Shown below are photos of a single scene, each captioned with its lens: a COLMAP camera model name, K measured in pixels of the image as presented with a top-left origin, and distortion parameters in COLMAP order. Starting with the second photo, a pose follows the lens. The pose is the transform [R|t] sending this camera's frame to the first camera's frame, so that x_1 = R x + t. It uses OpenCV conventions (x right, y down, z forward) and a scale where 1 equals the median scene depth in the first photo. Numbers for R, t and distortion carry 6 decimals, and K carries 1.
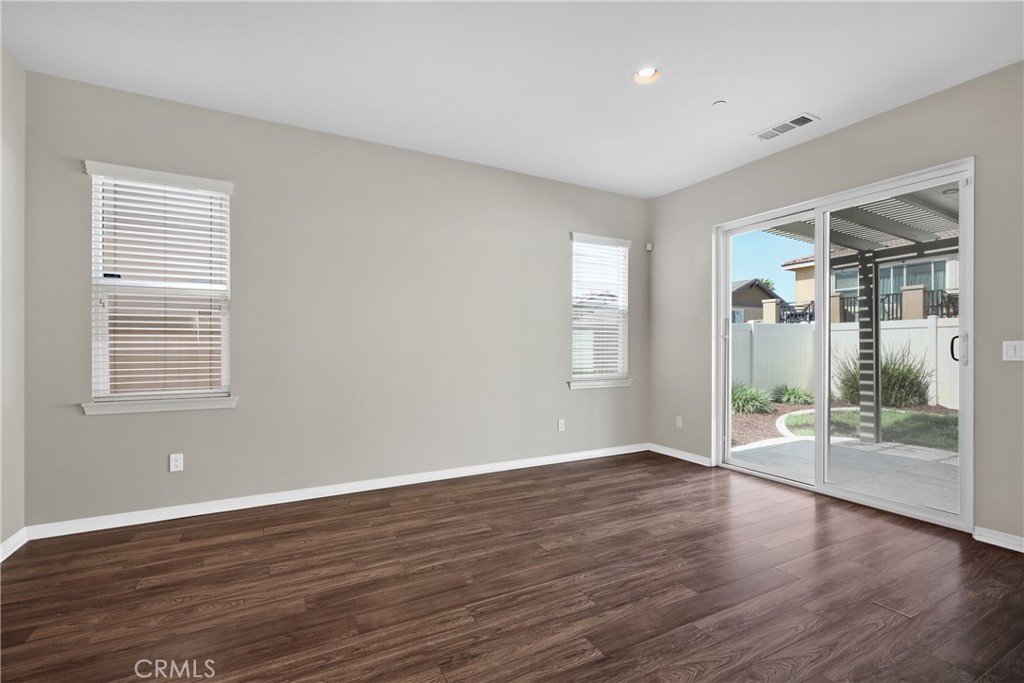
lens RADIAL K [[459.0, 0, 515.8], [0, 459.0, 347.4], [0, 0, 1]] dist [0.002407, -0.001522]
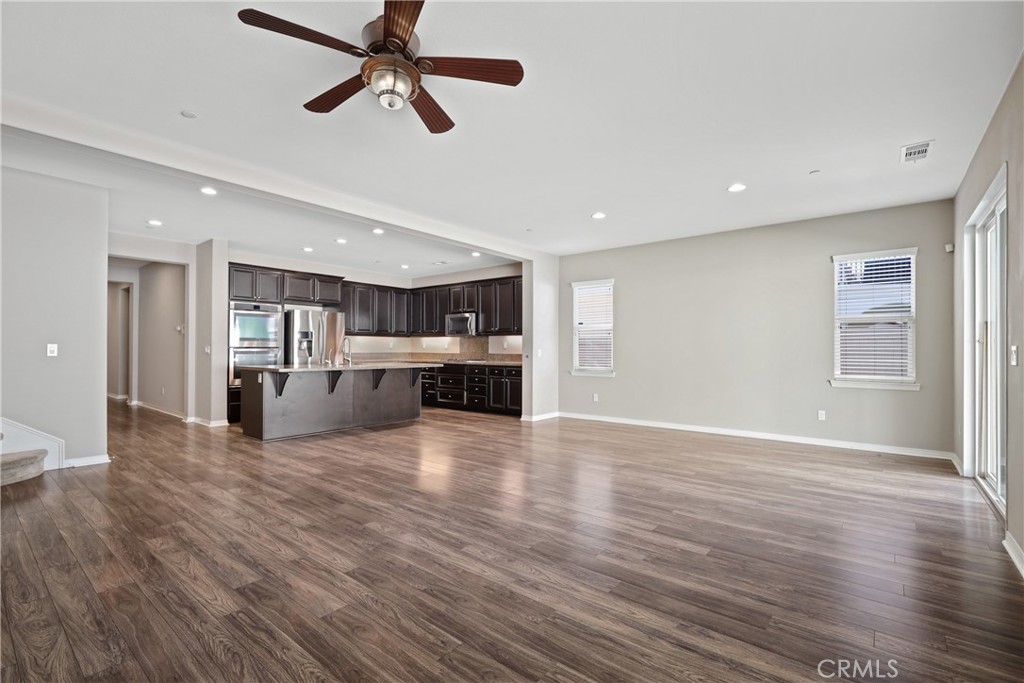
lens RADIAL K [[459.0, 0, 514.5], [0, 459.0, 344.2], [0, 0, 1]] dist [0.002407, -0.001522]
pose [[0.381079, -0.010460, -0.924483, 0.918685], [-0.002442, 0.999921, -0.012320, -0.002967], [0.924539, 0.006952, 0.381023, -0.228659]]
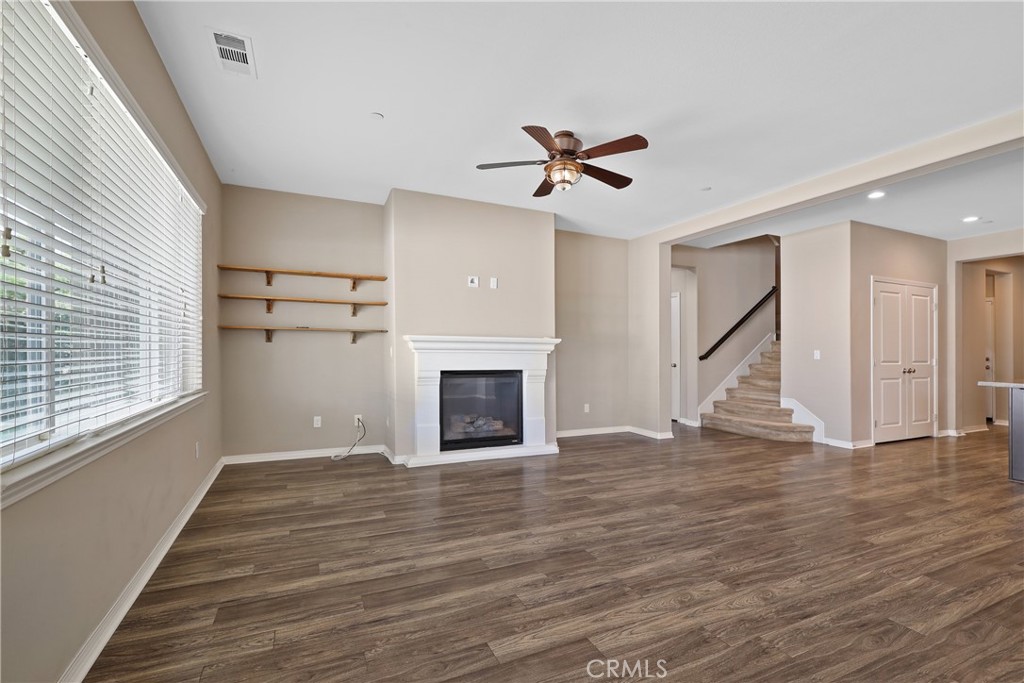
lens RADIAL K [[459.0, 0, 516.7], [0, 459.0, 355.8], [0, 0, 1]] dist [0.002407, -0.001522]
pose [[-0.997948, -0.008875, 0.063418, 0.429680], [-0.008457, 0.999941, 0.006851, 0.001648], [-0.063475, 0.006301, -0.997964, 0.602412]]
